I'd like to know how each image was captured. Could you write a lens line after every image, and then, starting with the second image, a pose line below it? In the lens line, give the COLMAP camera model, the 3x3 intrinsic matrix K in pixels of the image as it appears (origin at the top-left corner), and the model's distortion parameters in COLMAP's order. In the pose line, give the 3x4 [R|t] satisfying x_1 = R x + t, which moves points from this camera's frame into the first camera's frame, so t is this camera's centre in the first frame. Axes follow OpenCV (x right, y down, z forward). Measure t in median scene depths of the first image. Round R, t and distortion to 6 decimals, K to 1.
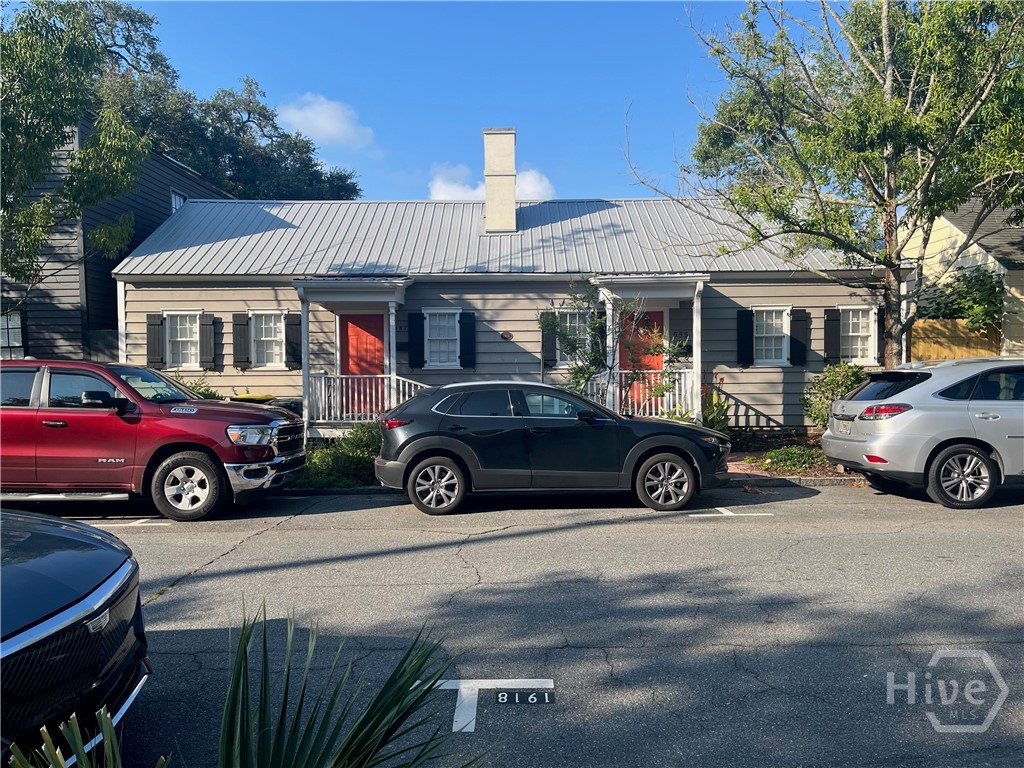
lens RADIAL K [[774.6, 0, 514.9], [0, 774.6, 397.9], [0, 0, 1]] dist [0.045617, -0.094176]
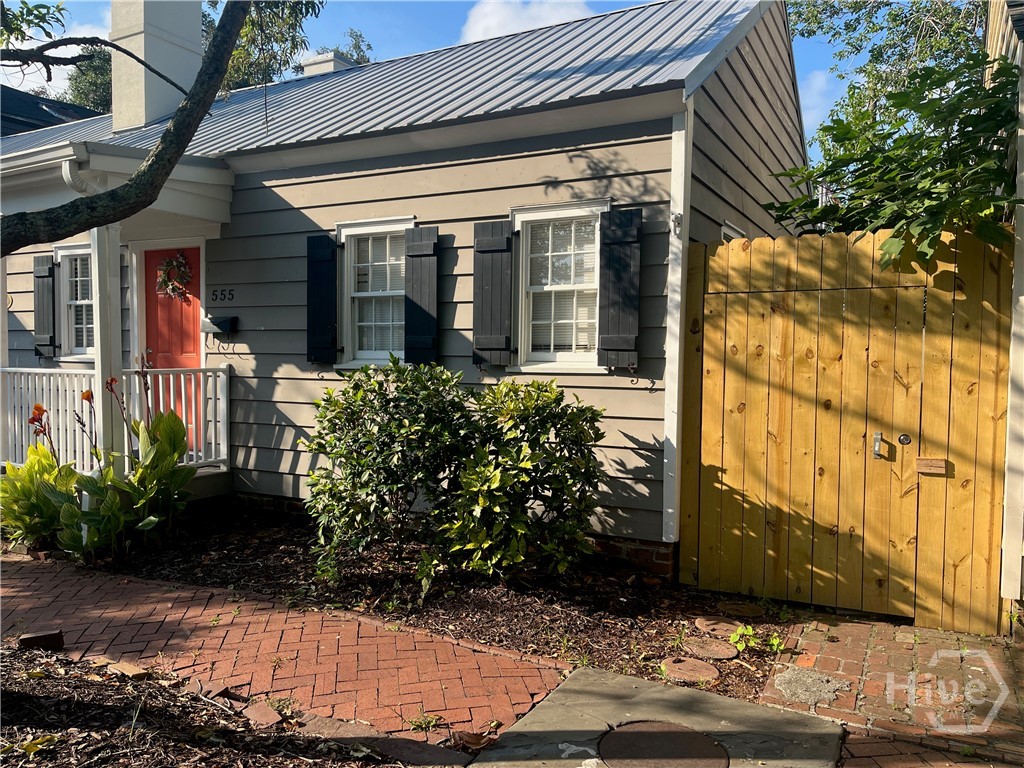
lens RADIAL K [[774.6, 0, 514.9], [0, 774.6, 397.9], [0, 0, 1]] dist [0.045617, -0.094176]
pose [[0.884139, 0.046334, -0.464921, 0.598307], [-0.032713, 0.998768, 0.037326, -0.042123], [0.466077, -0.017792, 0.884565, 0.661998]]
